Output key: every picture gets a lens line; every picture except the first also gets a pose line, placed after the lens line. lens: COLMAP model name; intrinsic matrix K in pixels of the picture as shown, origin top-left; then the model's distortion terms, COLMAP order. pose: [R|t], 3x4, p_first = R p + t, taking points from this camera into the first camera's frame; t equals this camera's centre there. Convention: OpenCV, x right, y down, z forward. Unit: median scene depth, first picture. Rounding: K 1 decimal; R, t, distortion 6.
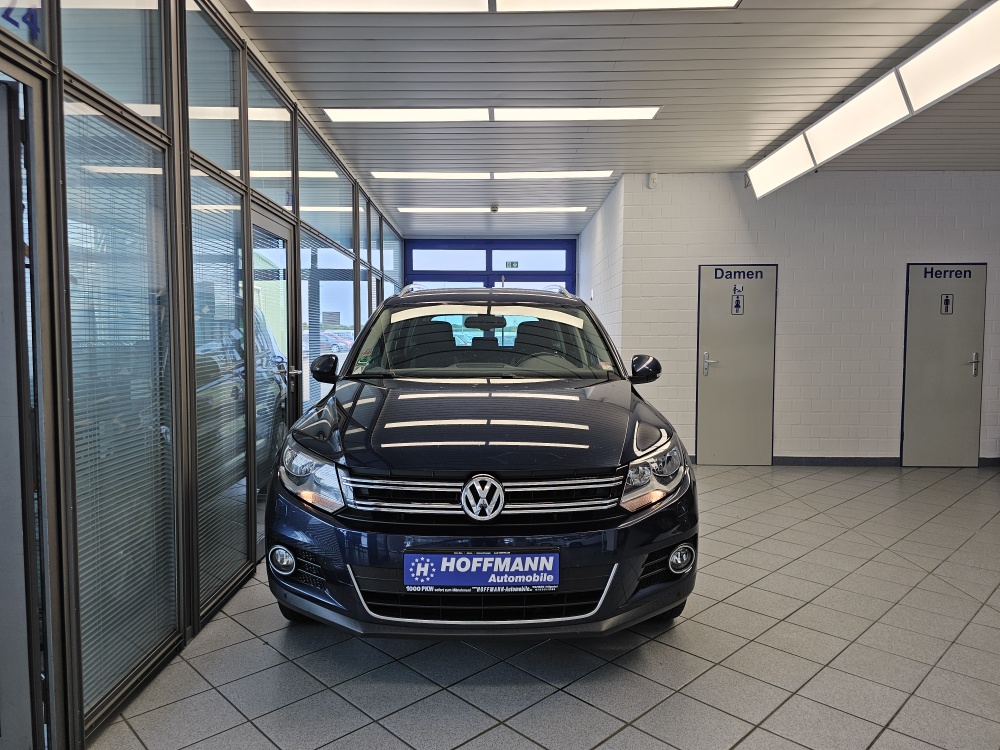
lens RADIAL K [[677.7, 0, 500.0], [0, 677.7, 375.0], [0, 0, 1]] dist [0.077397, -0.074210]
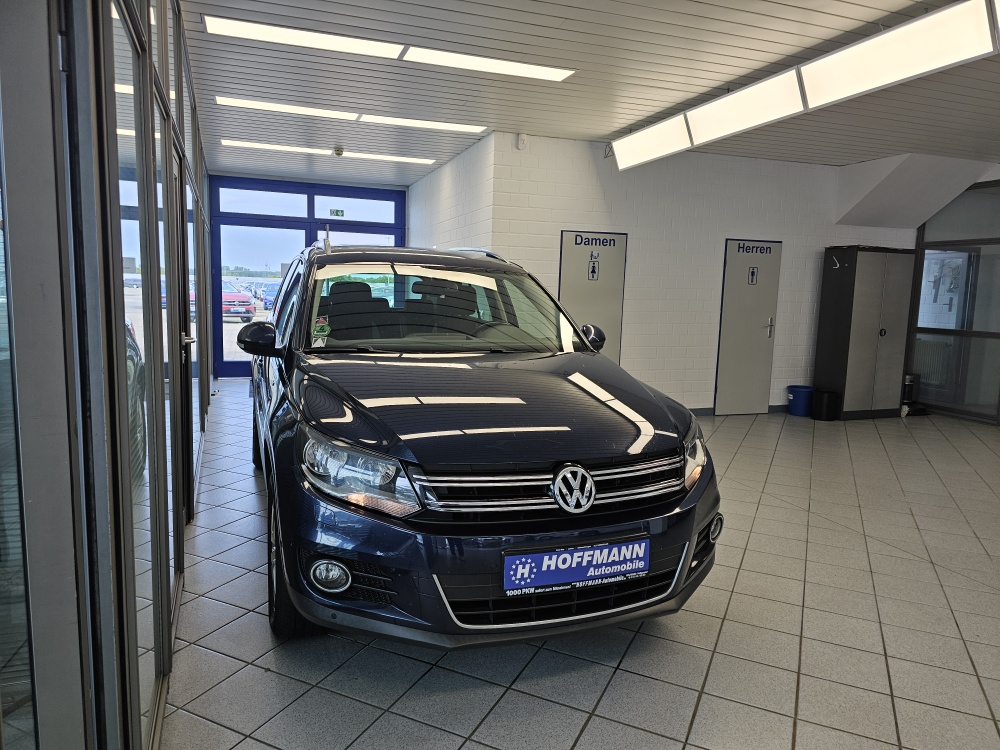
lens RADIAL K [[677.7, 0, 500.0], [0, 677.7, 375.0], [0, 0, 1]] dist [0.077397, -0.074210]
pose [[0.937404, -0.019715, 0.347685, -0.451317], [-0.005572, 0.997419, 0.071580, -0.045380], [-0.348199, -0.069037, 0.934875, 0.162098]]
